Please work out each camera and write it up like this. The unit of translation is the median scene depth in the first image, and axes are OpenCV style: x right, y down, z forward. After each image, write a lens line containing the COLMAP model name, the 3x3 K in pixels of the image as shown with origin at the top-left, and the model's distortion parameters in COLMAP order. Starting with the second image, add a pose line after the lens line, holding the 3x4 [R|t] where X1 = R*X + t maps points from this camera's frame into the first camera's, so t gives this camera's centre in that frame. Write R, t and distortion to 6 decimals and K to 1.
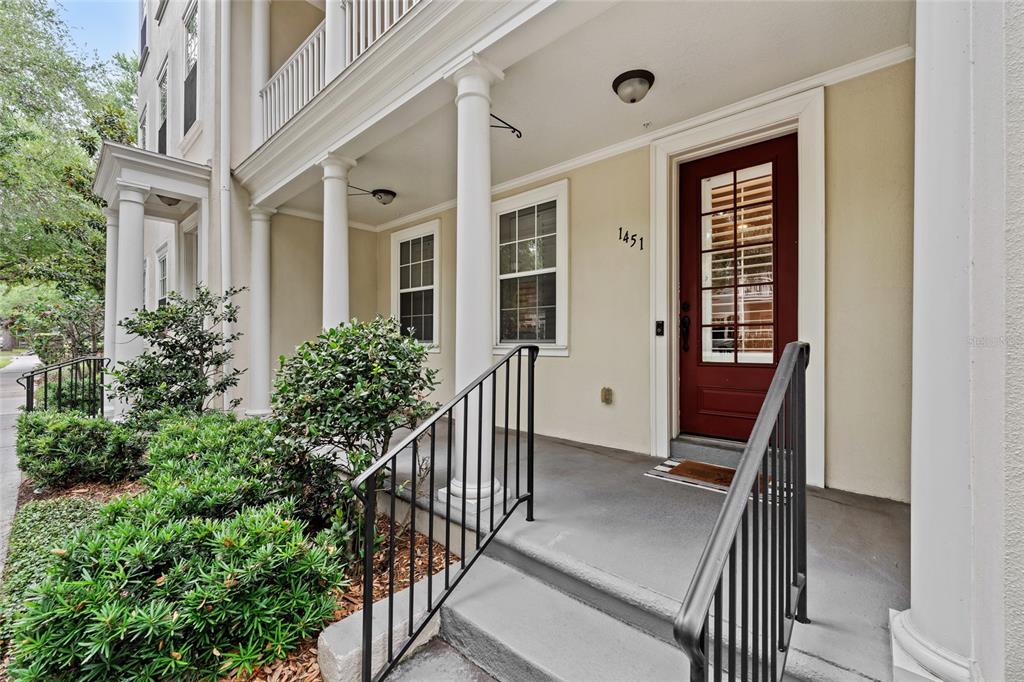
lens RADIAL K [[406.0, 0, 512.0], [0, 406.0, 341.0], [0, 0, 1]] dist [-0.007285, -0.000119]
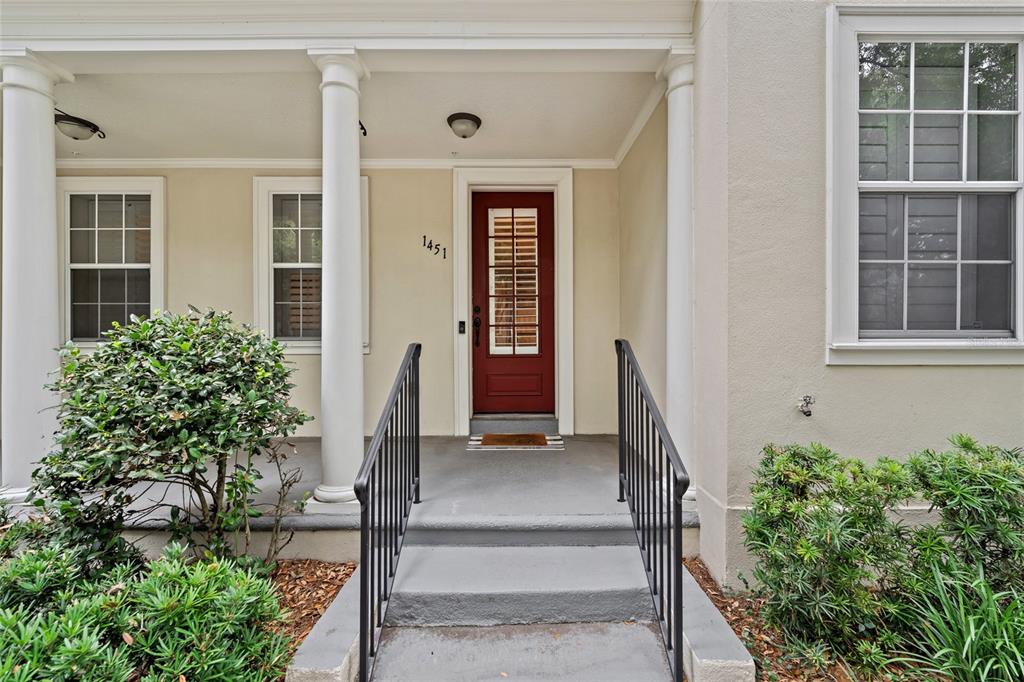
lens RADIAL K [[415.6, 0, 513.2], [0, 415.6, 335.1], [0, 0, 1]] dist [-0.000824, -0.000228]
pose [[0.750398, -0.001475, 0.660985, -0.332167], [0.004060, 0.999989, -0.002379, -0.004828], [-0.660974, 0.004469, 0.750396, -0.011652]]
